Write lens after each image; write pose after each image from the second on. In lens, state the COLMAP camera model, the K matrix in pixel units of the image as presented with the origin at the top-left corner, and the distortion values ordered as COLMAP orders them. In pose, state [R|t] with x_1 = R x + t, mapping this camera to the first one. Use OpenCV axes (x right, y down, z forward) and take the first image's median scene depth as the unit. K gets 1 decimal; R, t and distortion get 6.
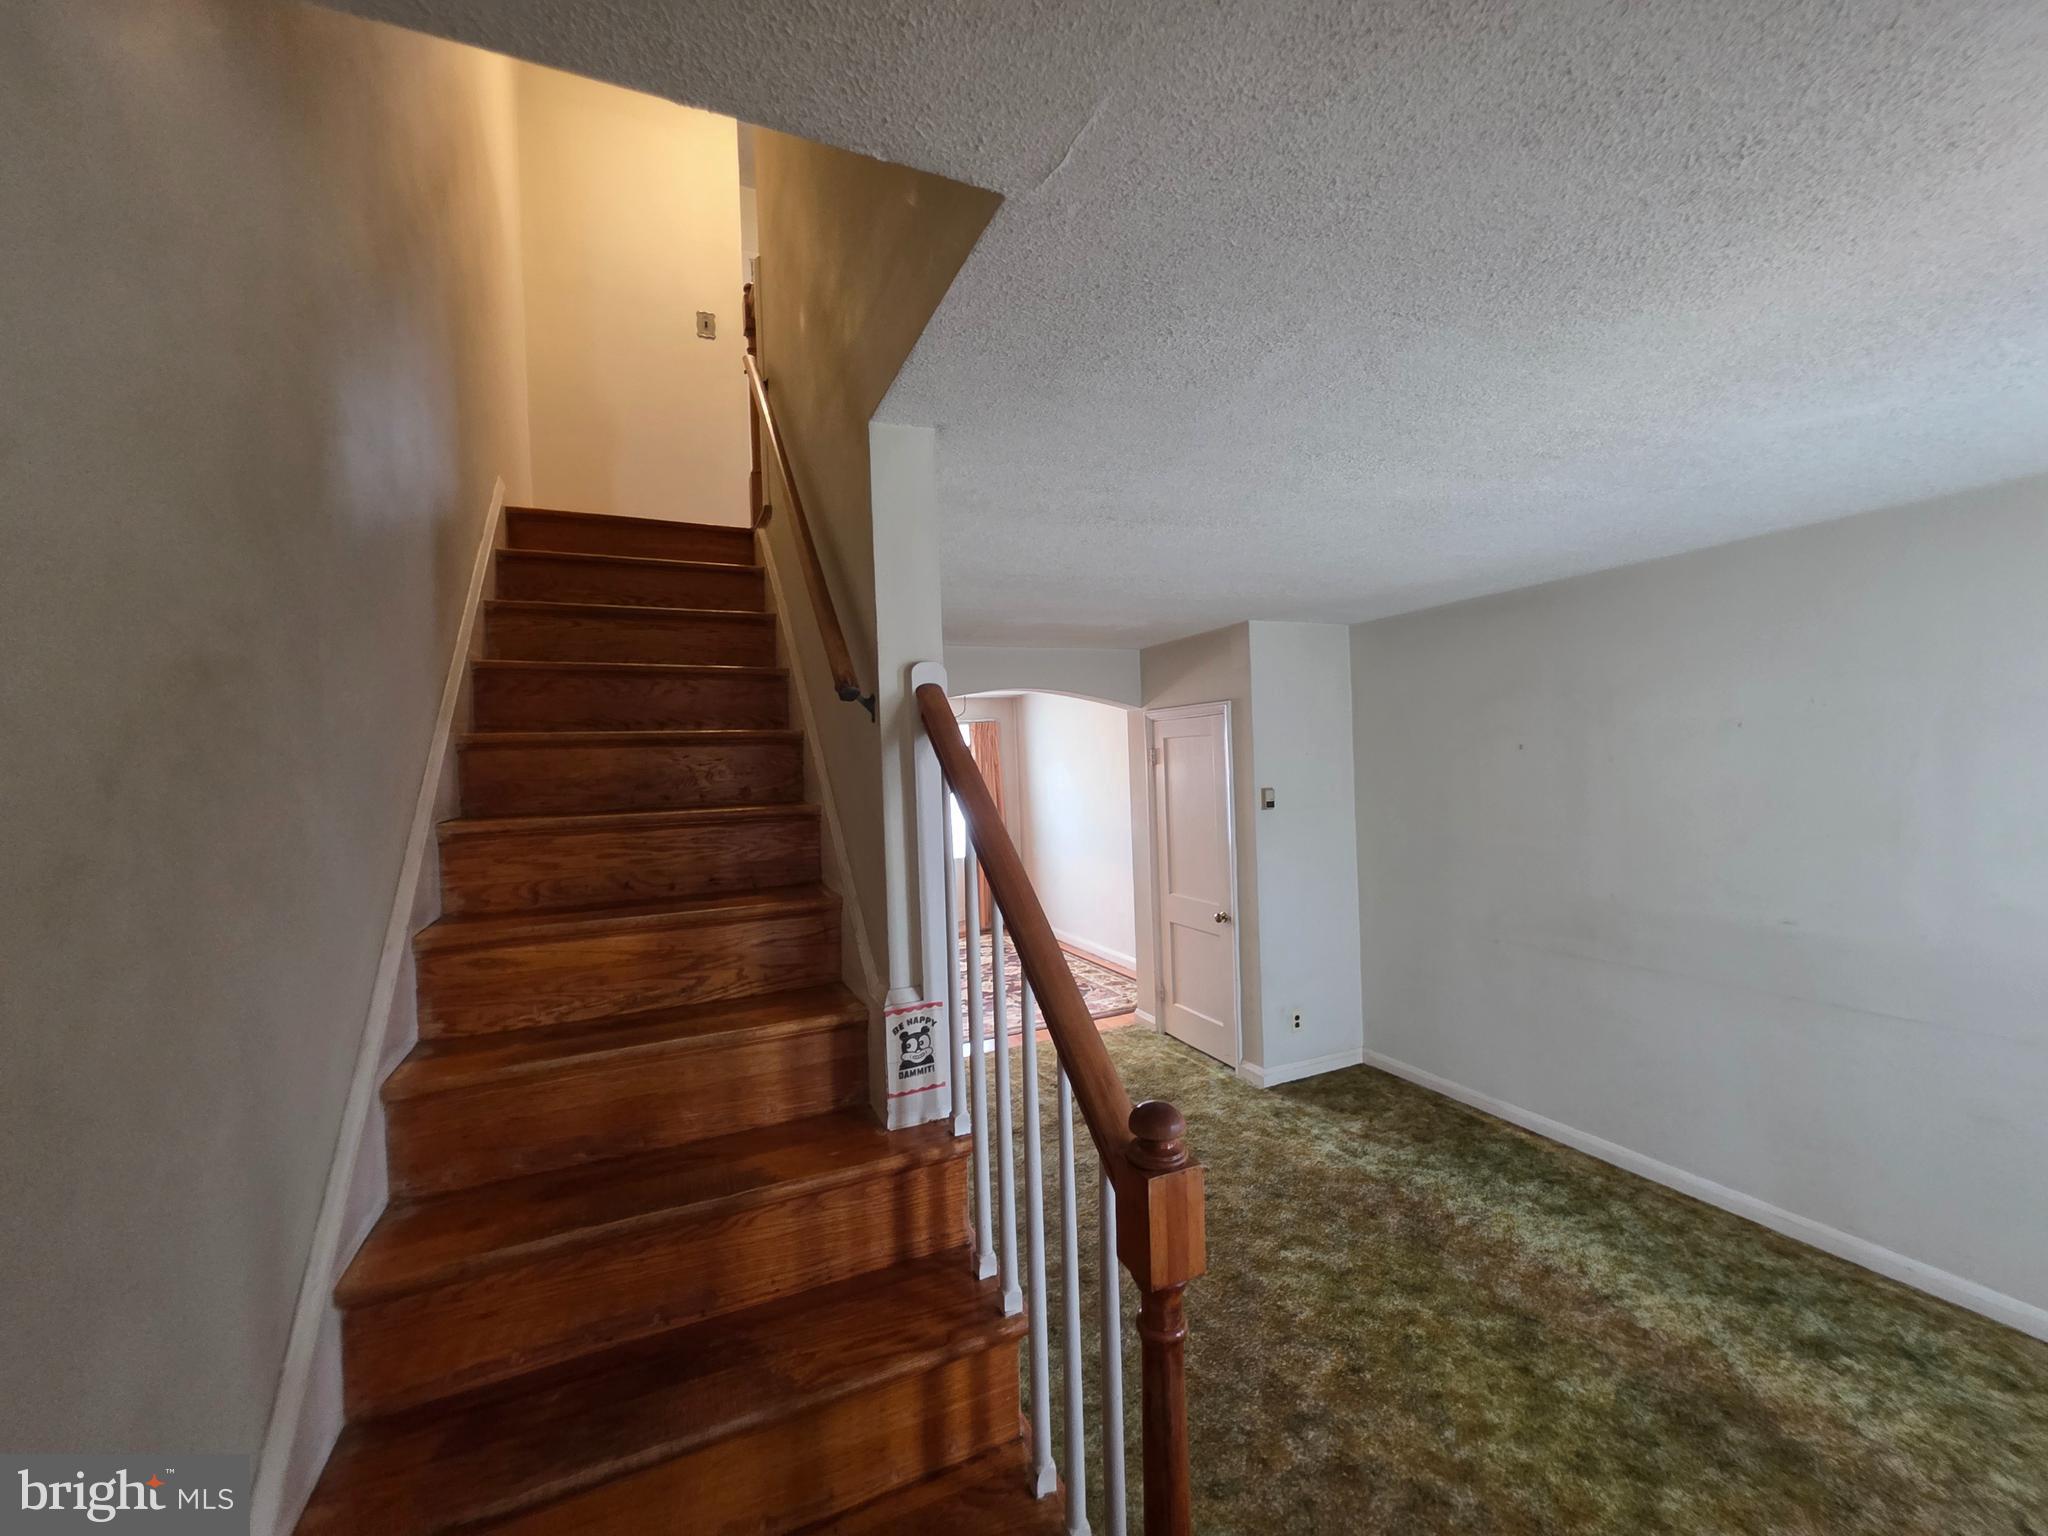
lens RADIAL K [[824.1, 0, 1013.6], [0, 824.1, 775.8], [0, 0, 1]] dist [0.001268, 0.001268]
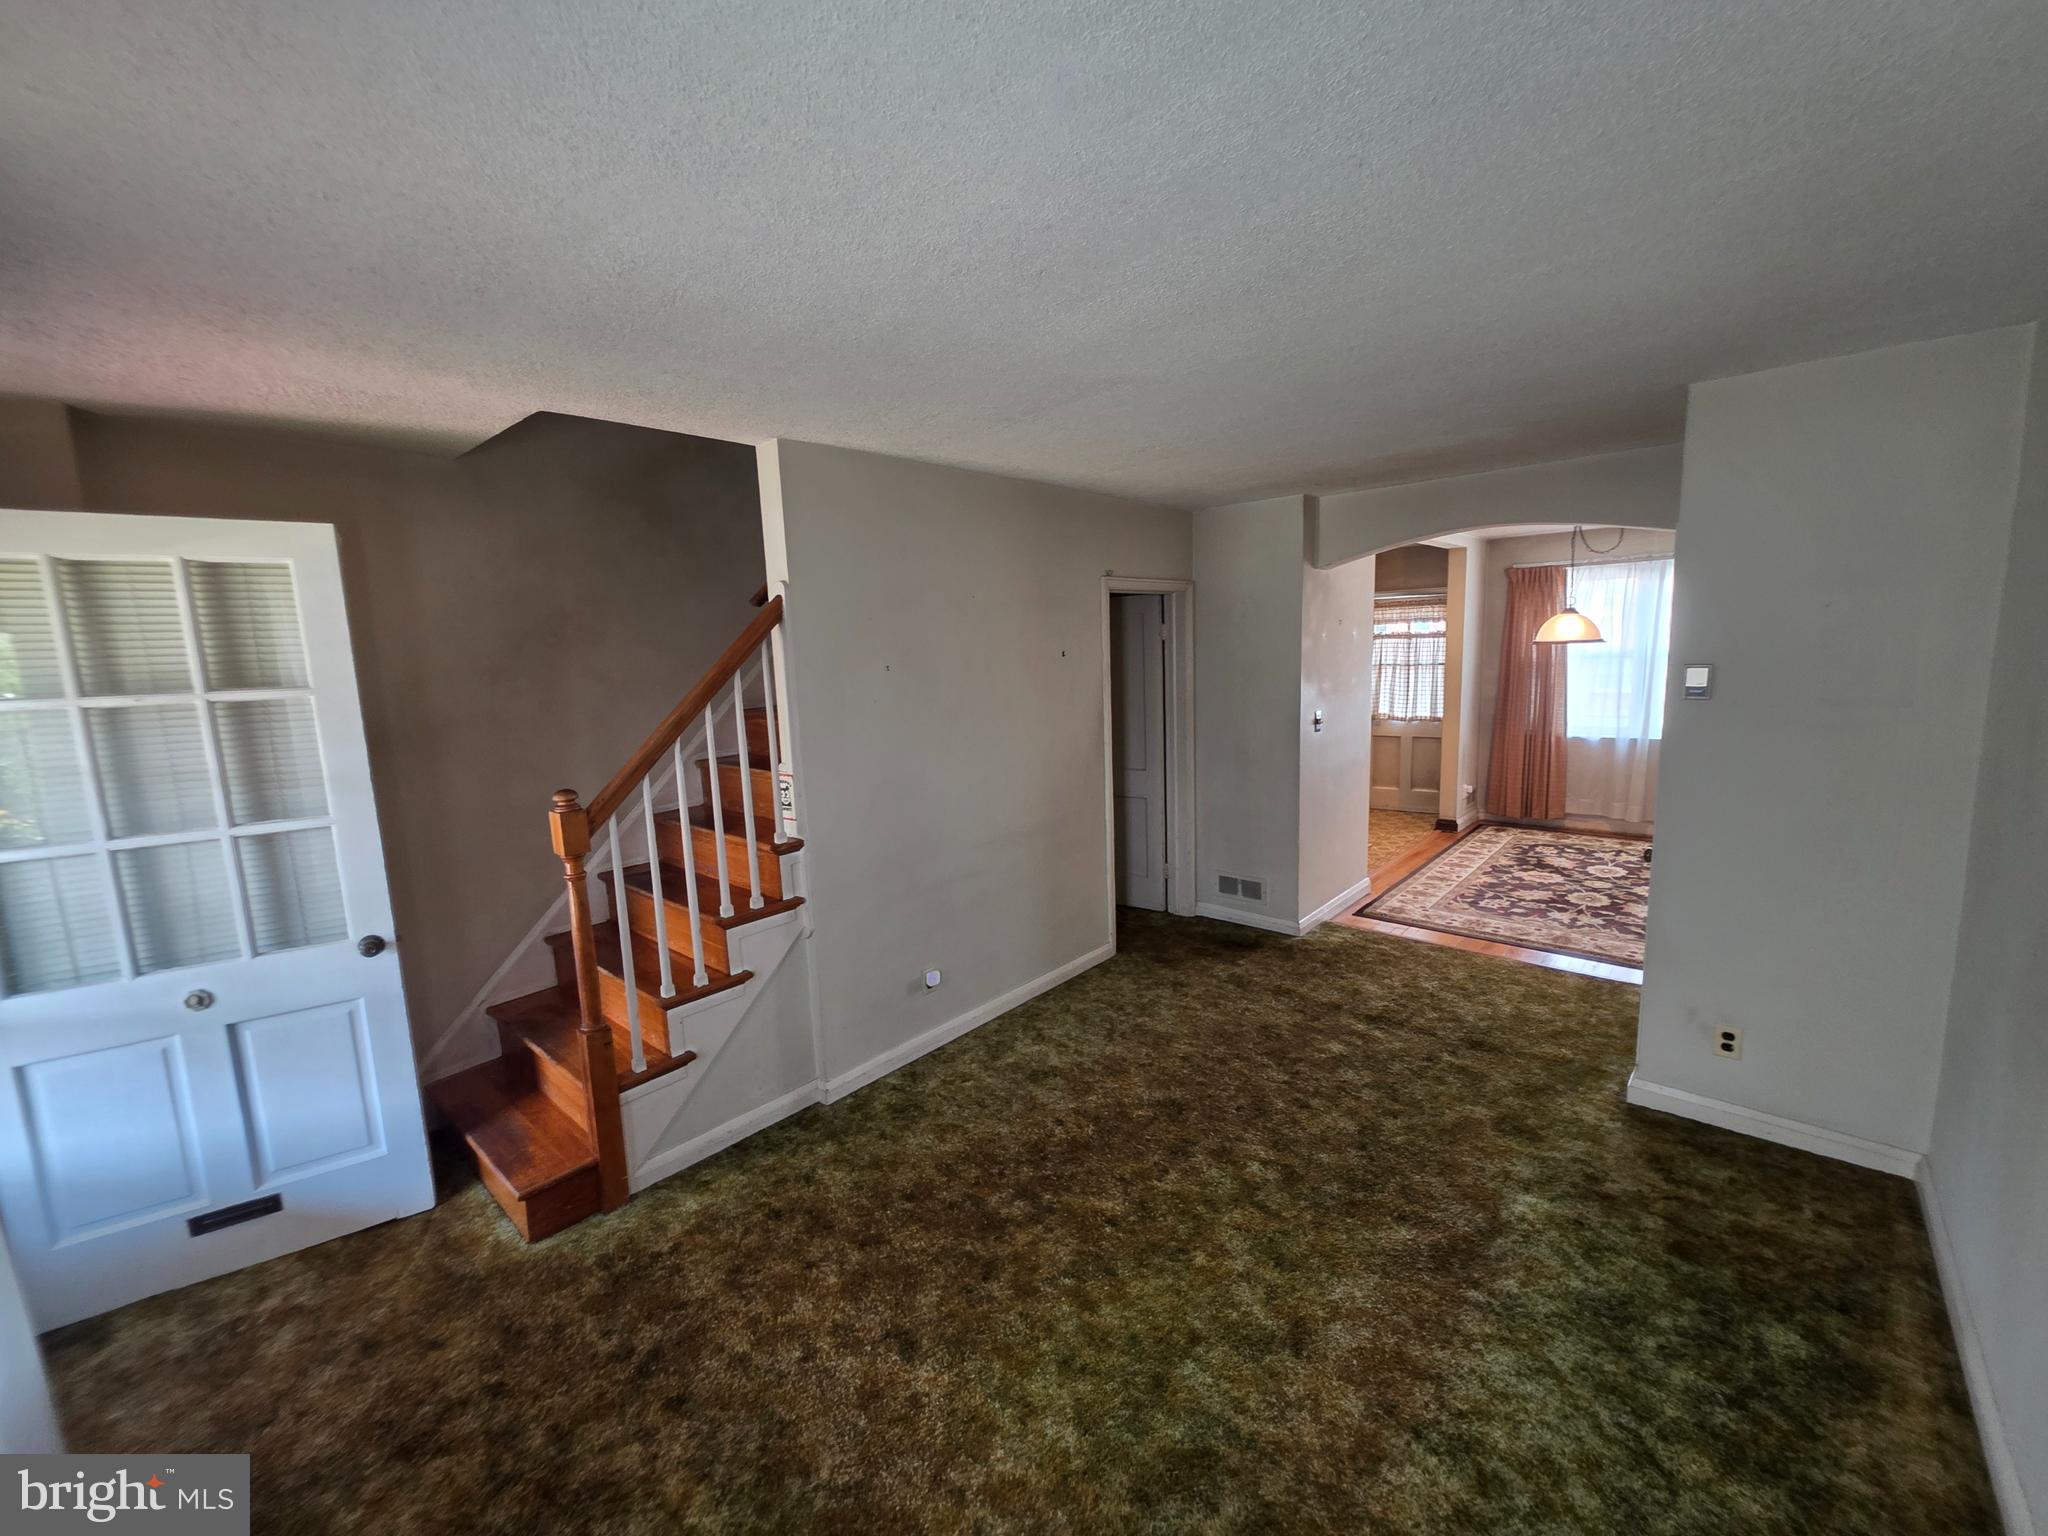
lens RADIAL K [[824.1, 0, 1029.2], [0, 824.1, 753.3], [0, 0, 1]] dist [0.001268, 0.001268]
pose [[0.418669, 0.143345, -0.896754, 1.047634], [0.005143, 0.987074, 0.160184, -0.038247], [0.908124, -0.071676, 0.412520, 0.431922]]
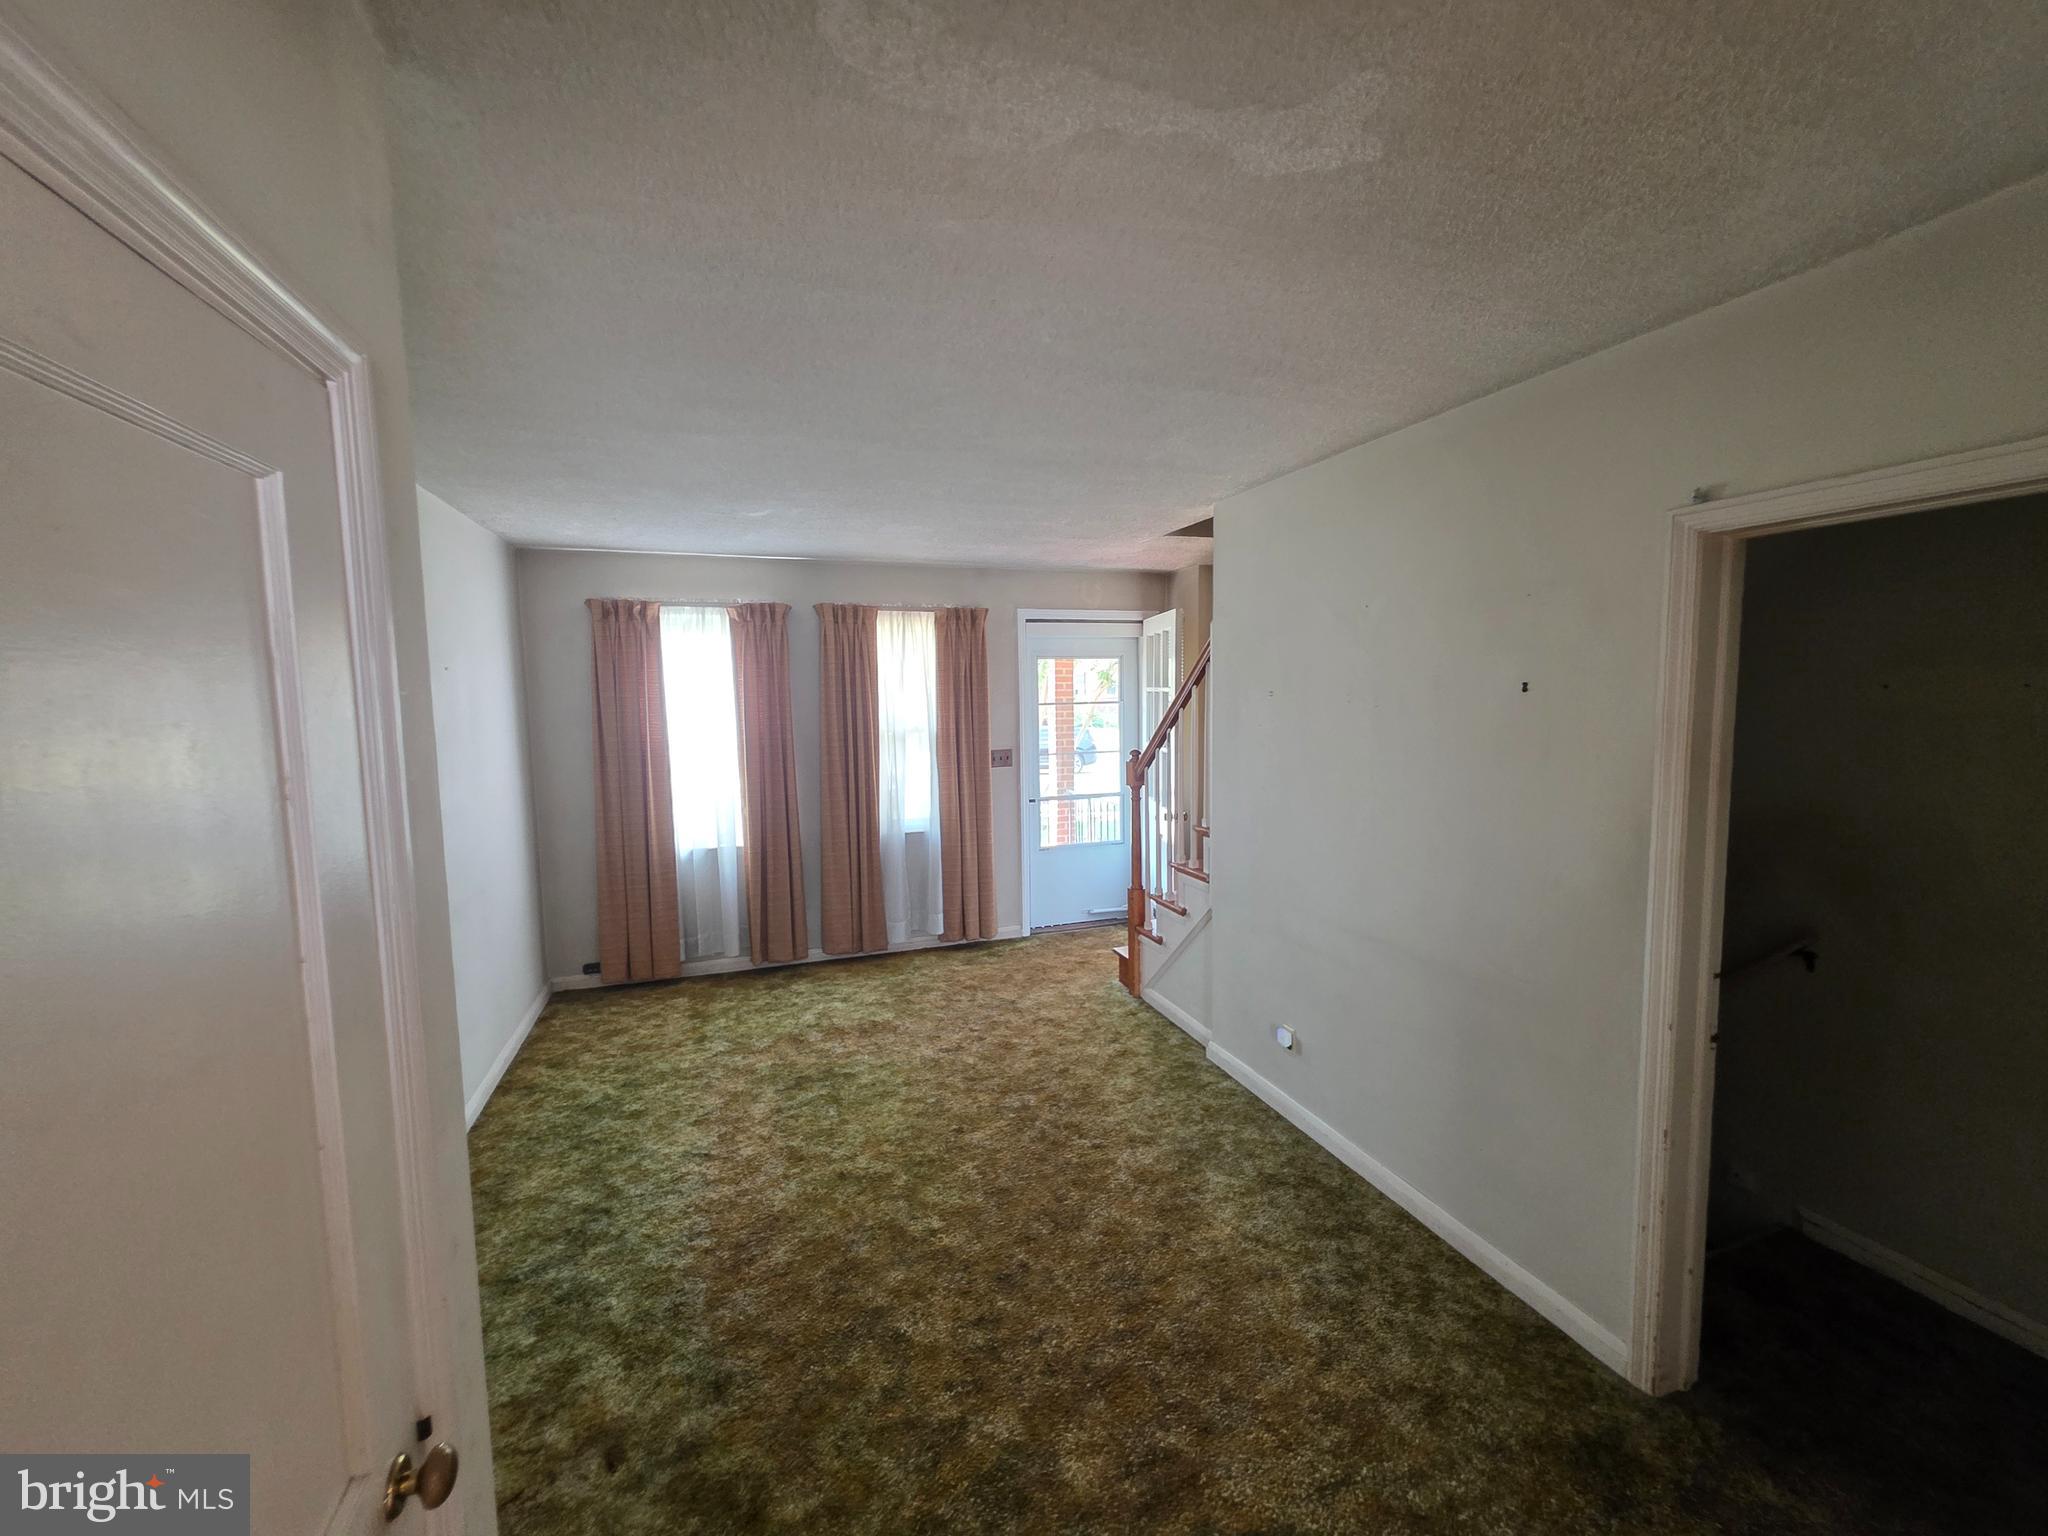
lens RADIAL K [[824.1, 0, 1021.3], [0, 824.1, 767.2], [0, 0, 1]] dist [0.001268, 0.001268]
pose [[-0.995728, 0.043329, 0.081540, 0.149657], [0.052371, 0.992302, 0.112226, -0.015044], [-0.076050, 0.116017, -0.990331, 1.919330]]
